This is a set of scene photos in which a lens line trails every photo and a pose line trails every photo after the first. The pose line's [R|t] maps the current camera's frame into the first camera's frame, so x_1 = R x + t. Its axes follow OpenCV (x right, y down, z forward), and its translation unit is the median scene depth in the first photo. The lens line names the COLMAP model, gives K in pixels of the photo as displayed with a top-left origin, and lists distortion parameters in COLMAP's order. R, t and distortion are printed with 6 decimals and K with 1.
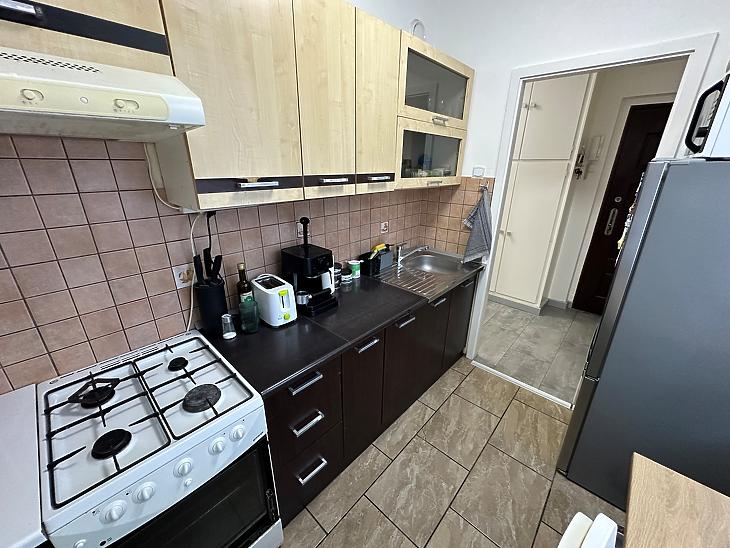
lens RADIAL K [[291.6, 0, 363.7], [0, 291.6, 274.0], [0, 0, 1]] dist [-0.006261, 0.000001]
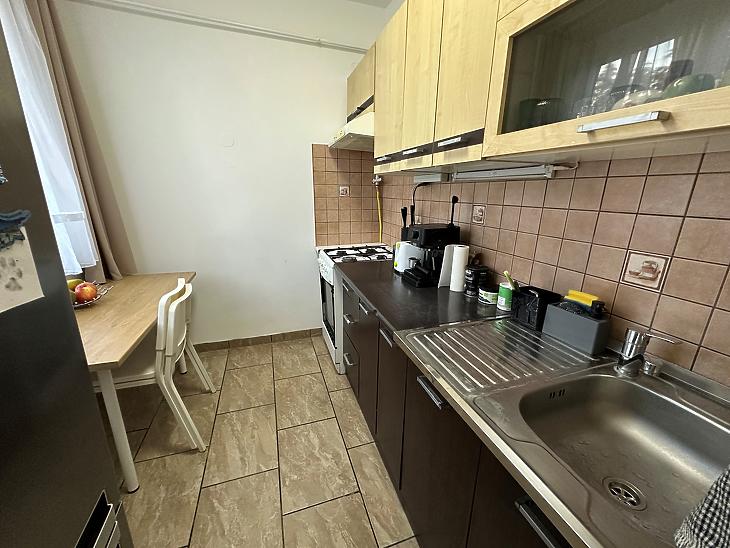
lens RADIAL K [[291.6, 0, 367.8], [0, 291.6, 273.0], [0, 0, 1]] dist [-0.006261, 0.000001]
pose [[-0.469857, 0.232049, -0.851697, 0.752352], [-0.327021, 0.850425, 0.412111, -0.260381], [0.819934, 0.472156, -0.323693, 1.109947]]
